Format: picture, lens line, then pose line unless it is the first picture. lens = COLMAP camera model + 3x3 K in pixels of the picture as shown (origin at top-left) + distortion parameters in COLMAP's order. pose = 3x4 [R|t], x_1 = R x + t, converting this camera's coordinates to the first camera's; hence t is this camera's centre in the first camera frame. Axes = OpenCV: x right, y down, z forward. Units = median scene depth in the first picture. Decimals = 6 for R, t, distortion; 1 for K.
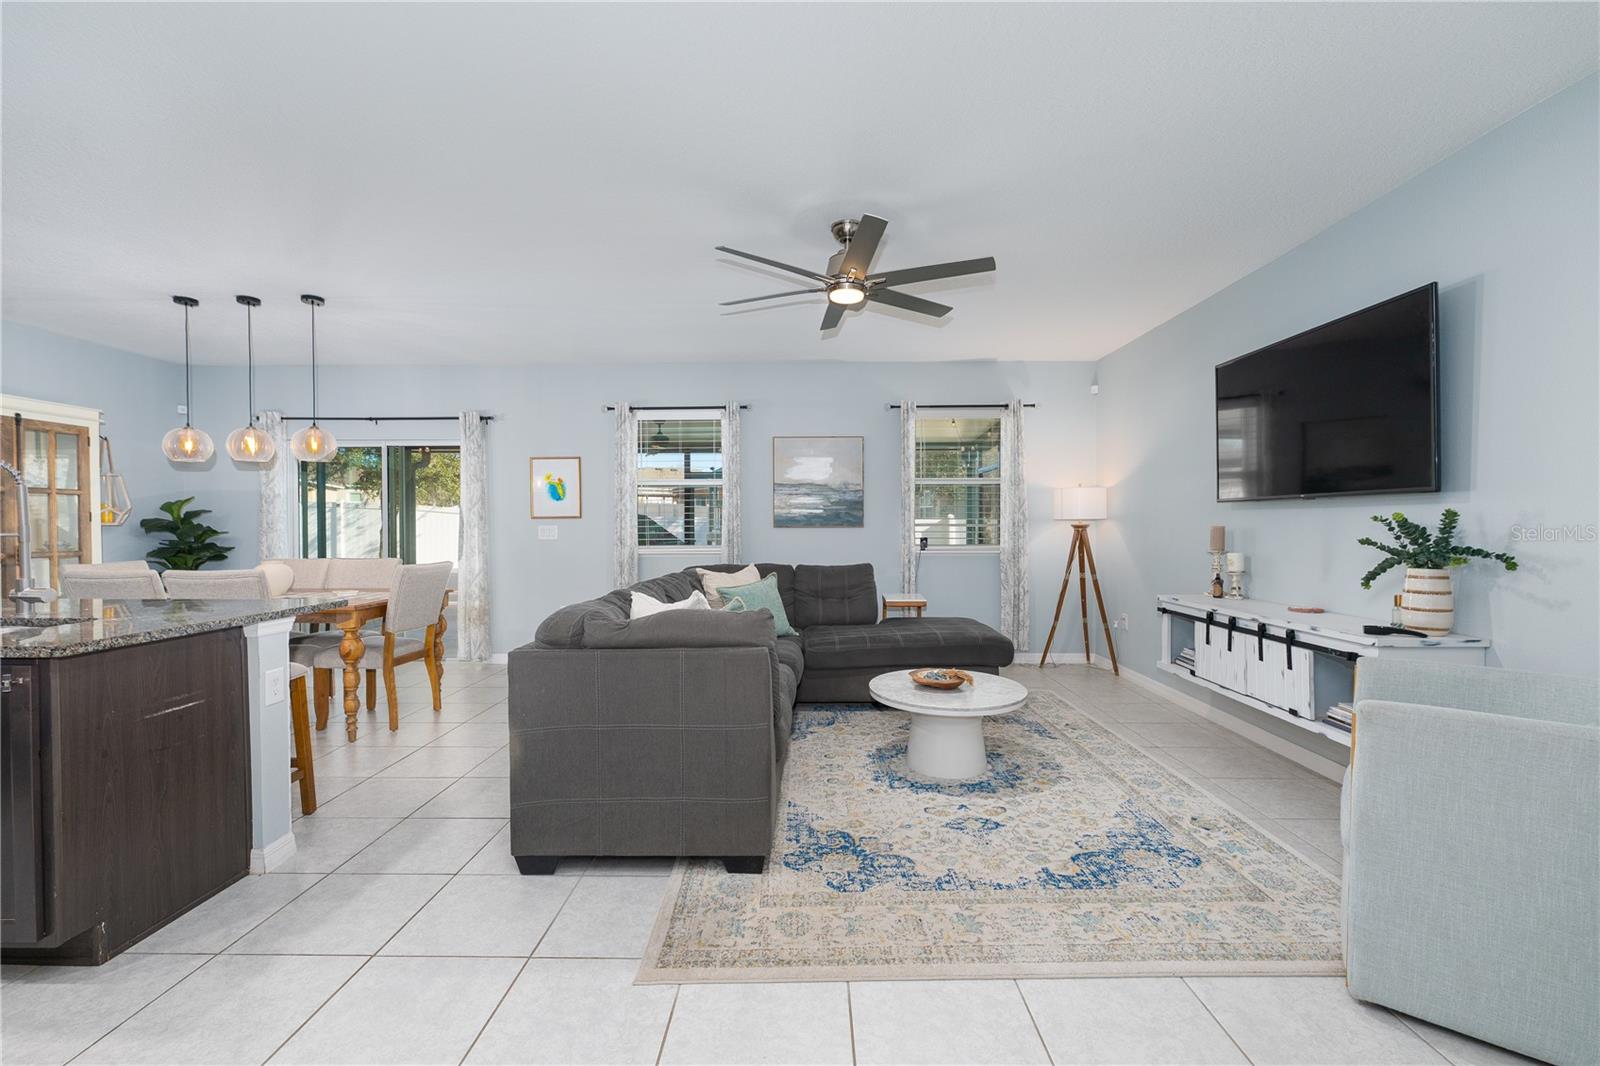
lens RADIAL K [[673.5, 0, 802.4], [0, 673.5, 535.4], [0, 0, 1]] dist [0.000436, 0.001056]
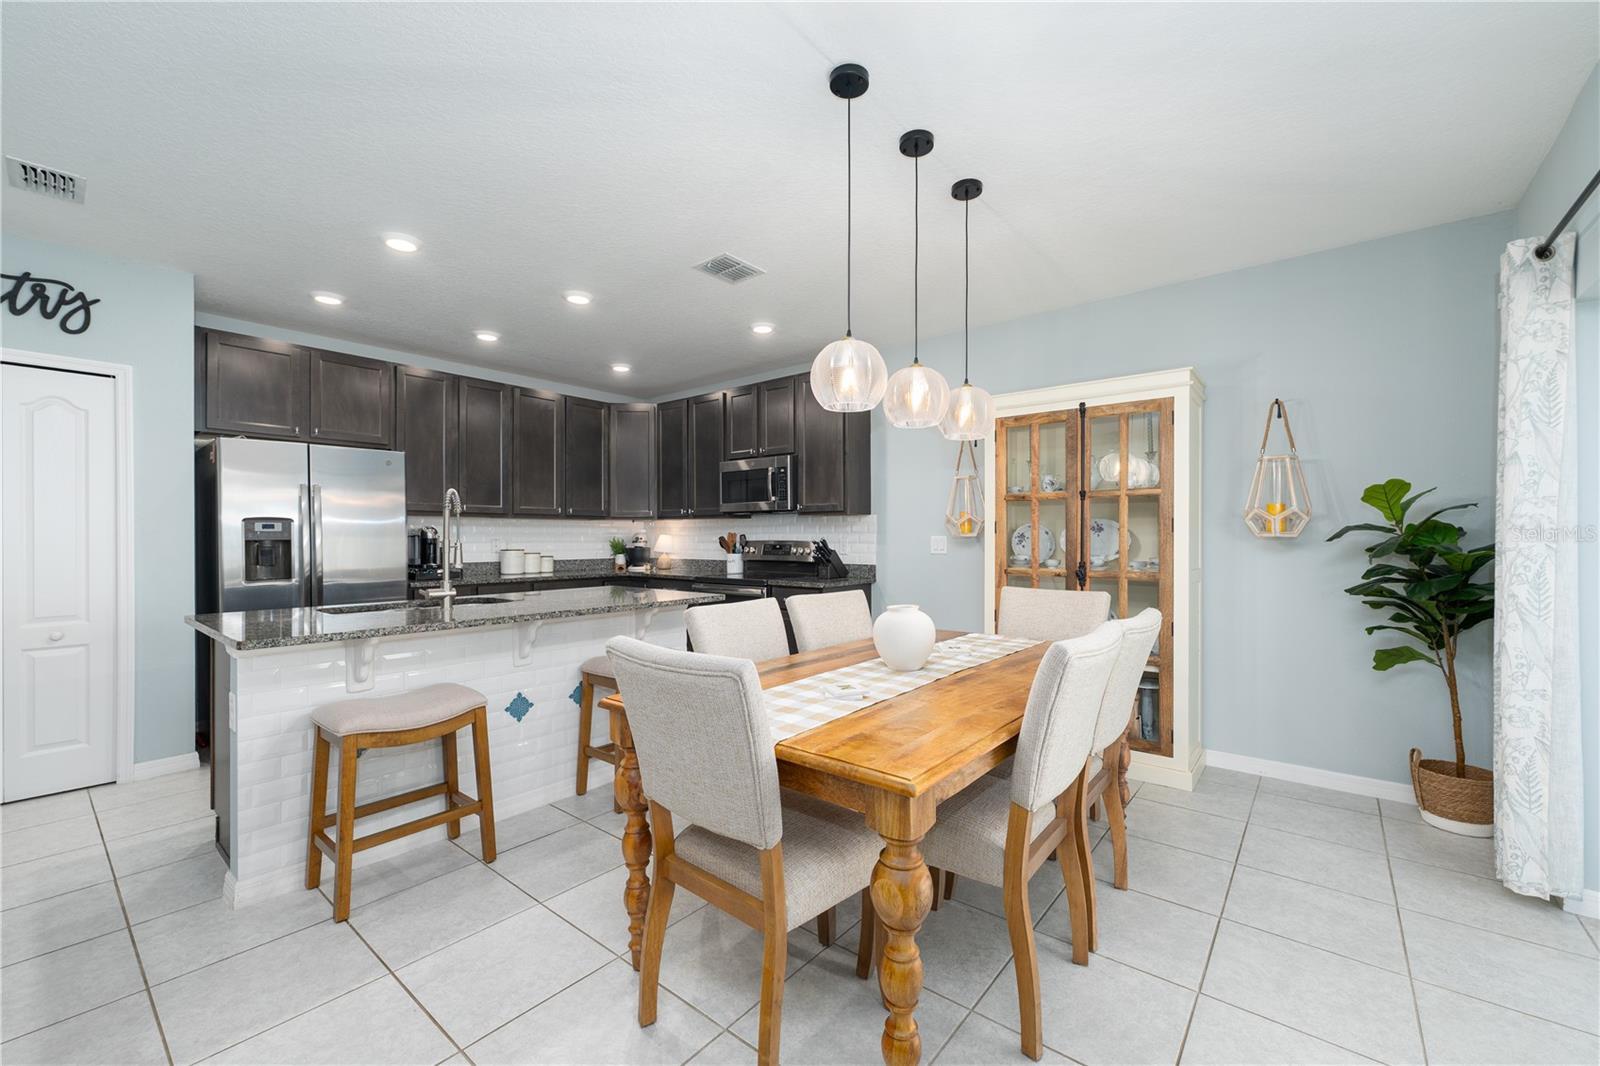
lens RADIAL K [[645.8, 0, 802.1], [0, 645.8, 538.5], [0, 0, 1]] dist [-0.002244, -0.000277]
pose [[-0.622592, 0.003942, -0.782537, -0.325388], [-0.008592, 0.999893, 0.011873, -0.020318], [0.782500, 0.014115, -0.622491, 1.236475]]
